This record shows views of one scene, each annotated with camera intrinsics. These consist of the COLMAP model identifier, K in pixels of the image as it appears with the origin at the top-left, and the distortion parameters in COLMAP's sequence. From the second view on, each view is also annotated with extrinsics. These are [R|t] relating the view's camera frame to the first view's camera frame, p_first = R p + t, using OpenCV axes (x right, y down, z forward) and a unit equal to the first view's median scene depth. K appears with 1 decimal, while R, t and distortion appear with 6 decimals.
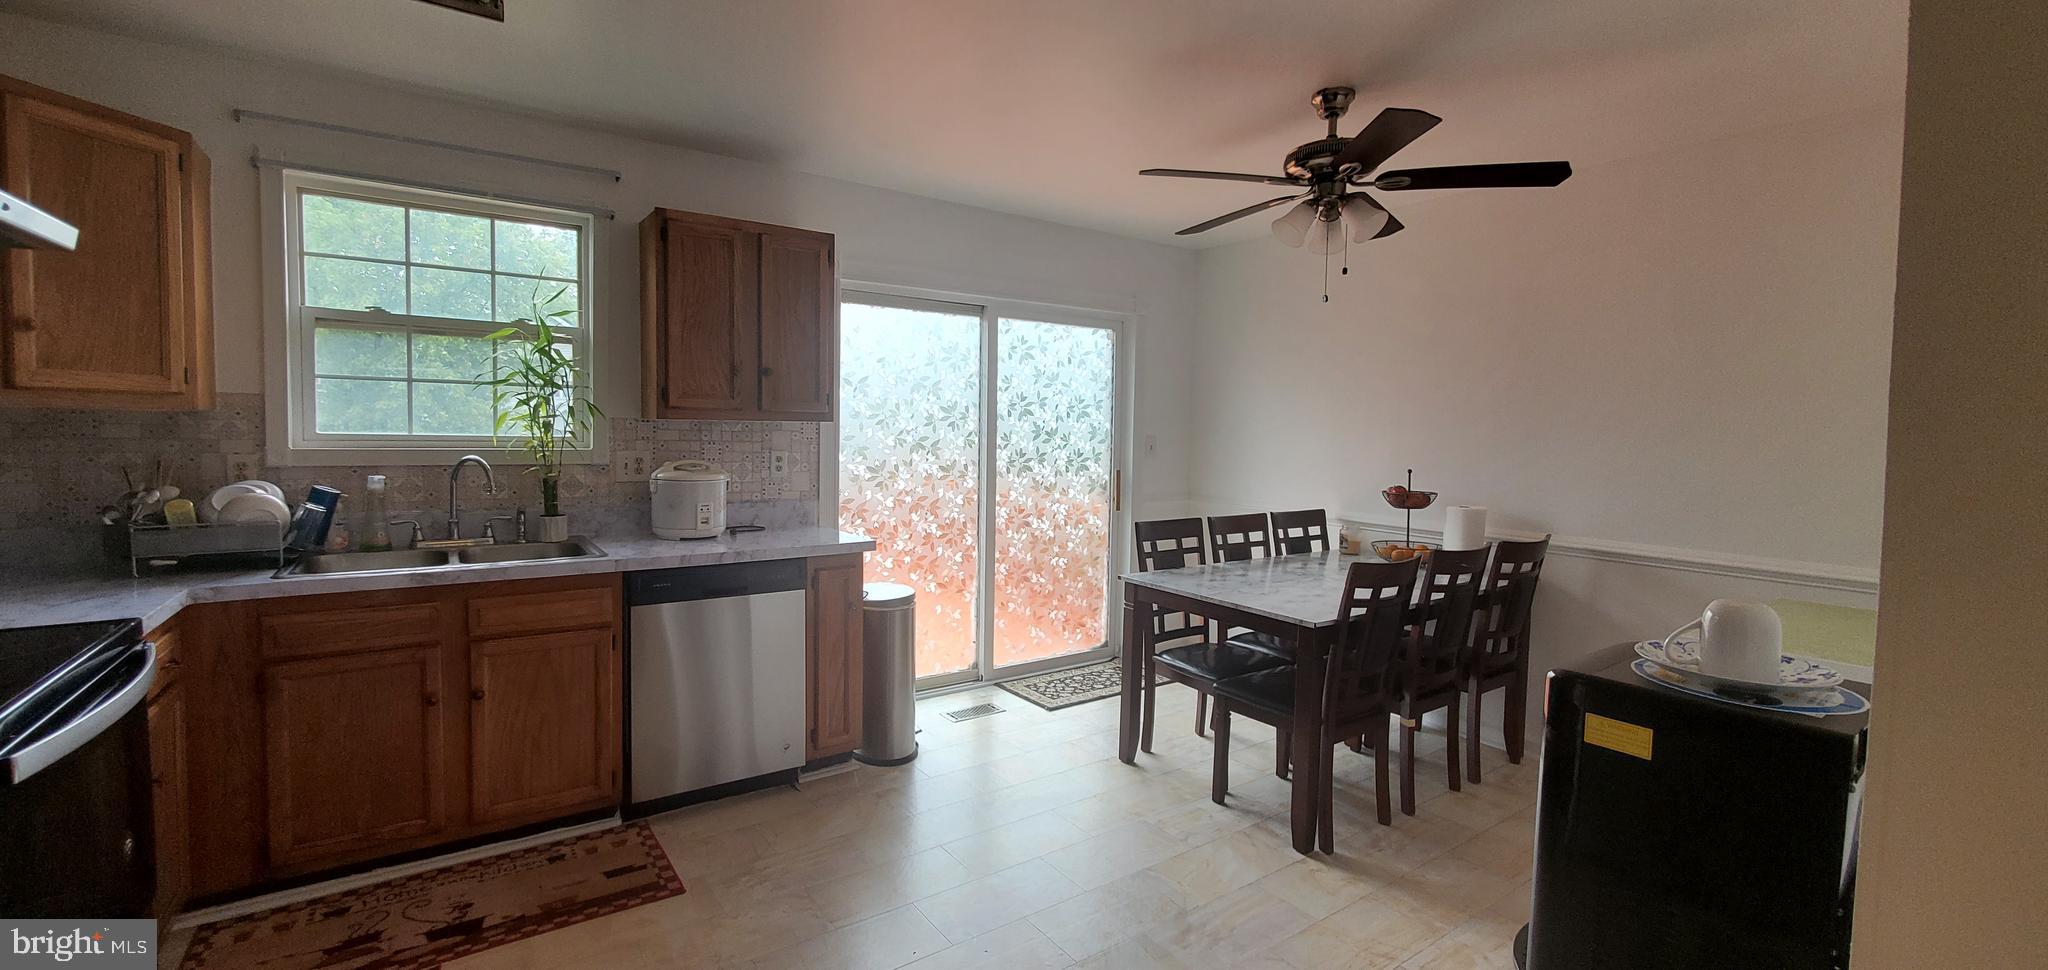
lens RADIAL K [[827.1, 0, 1023.1], [0, 827.1, 474.8], [0, 0, 1]] dist [-0.008041, 0.000031]
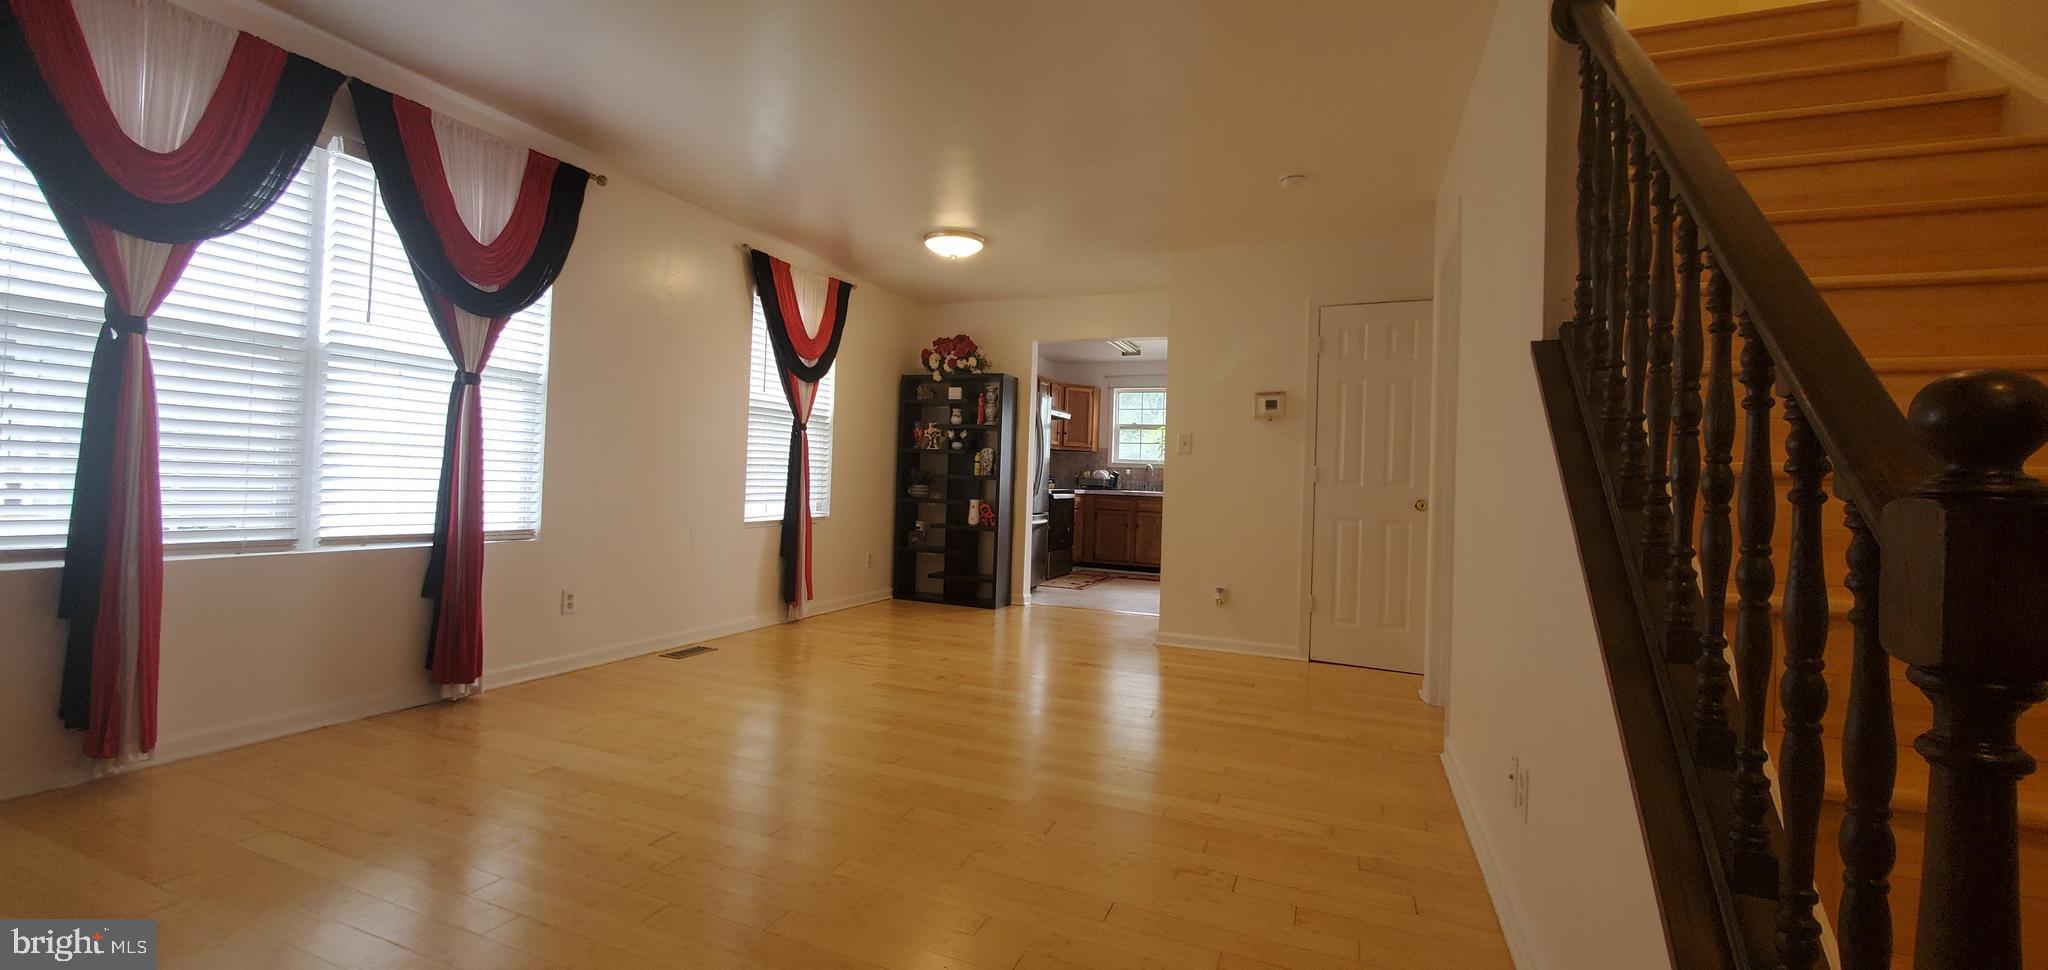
lens RADIAL K [[827.1, 0, 1023.1], [0, 827.1, 474.8], [0, 0, 1]] dist [-0.008041, 0.000031]
pose [[0.544678, -0.007389, -0.838613, 2.221691], [-0.064650, 0.996616, -0.050771, 0.263809], [0.836150, 0.081870, 0.542356, -1.492677]]
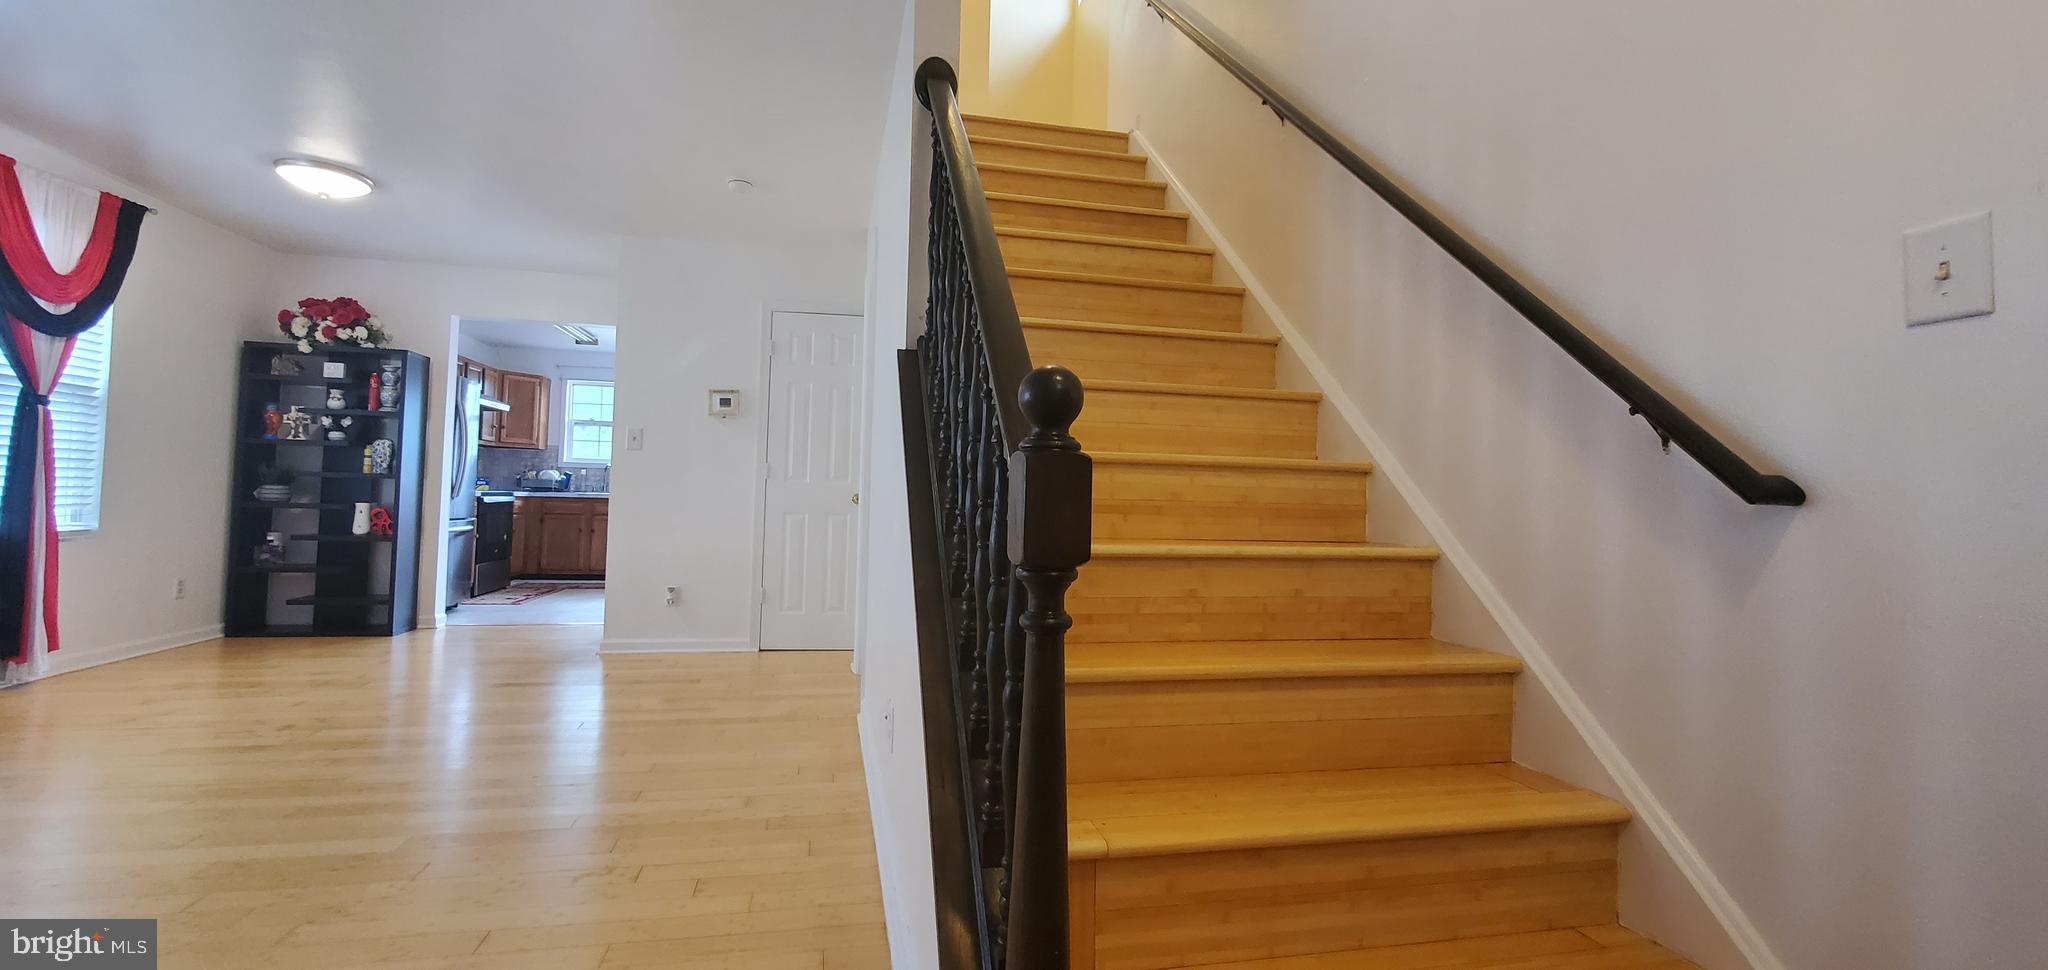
lens RADIAL K [[808.7, 0, 1011.4], [0, 808.7, 475.9], [0, 0, 1]] dist [-0.000995, 0.000140]
pose [[0.924967, -0.005186, -0.380013, 2.256322], [-0.028457, 0.996155, -0.082862, 0.272401], [0.378982, 0.087459, 0.921262, -1.477981]]
